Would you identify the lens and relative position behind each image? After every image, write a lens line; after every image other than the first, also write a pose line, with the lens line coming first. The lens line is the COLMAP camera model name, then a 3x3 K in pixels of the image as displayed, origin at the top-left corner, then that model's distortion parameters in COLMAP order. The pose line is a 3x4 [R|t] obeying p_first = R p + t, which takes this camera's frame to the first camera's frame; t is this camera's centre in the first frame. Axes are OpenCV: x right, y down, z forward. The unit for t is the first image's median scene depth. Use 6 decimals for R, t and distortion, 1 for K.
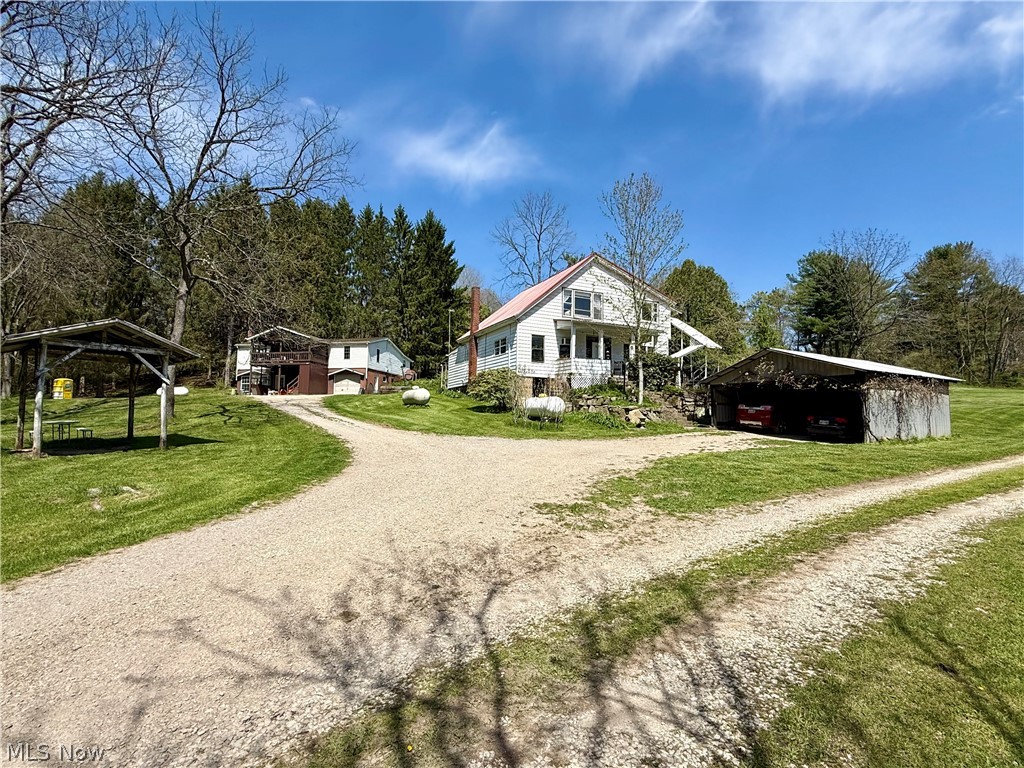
lens RADIAL K [[467.9, 0, 512.0], [0, 467.9, 384.0], [0, 0, 1]] dist [0.001319, 0.000123]
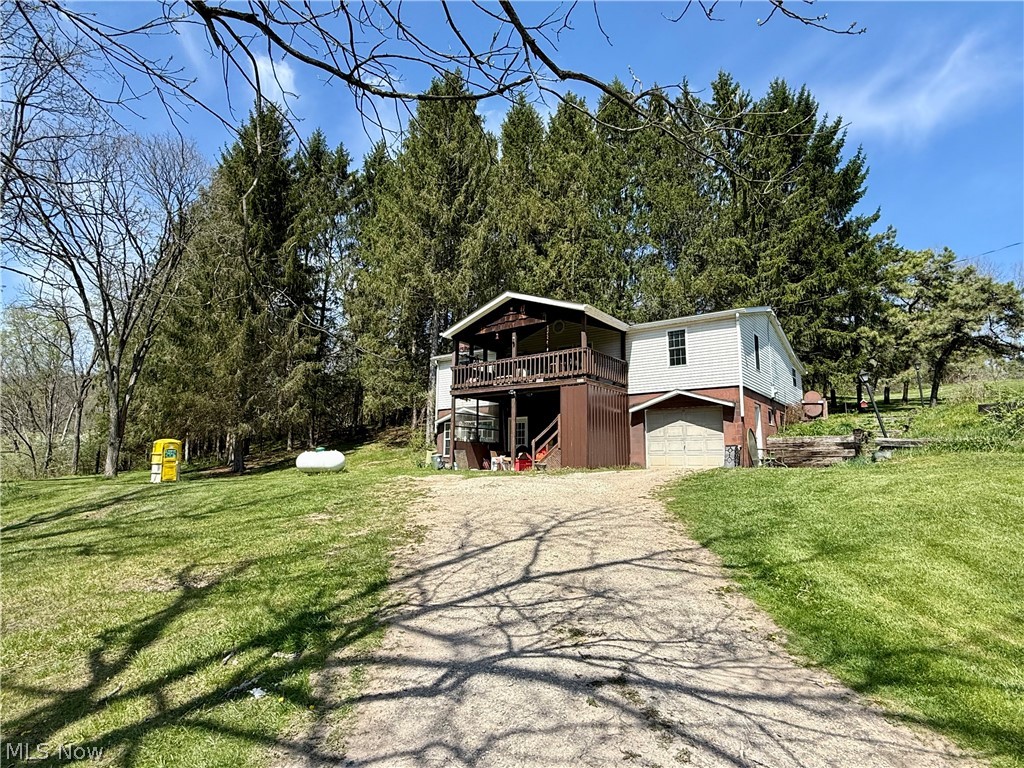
lens RADIAL K [[538.7, 0, 512.0], [0, 538.7, 384.0], [0, 0, 1]] dist [0.000316, -0.000054]
pose [[0.883650, -0.070673, -0.462783, -0.278510], [0.034955, 0.995740, -0.085318, -0.007860], [0.466841, 0.059214, 0.882357, 0.580395]]
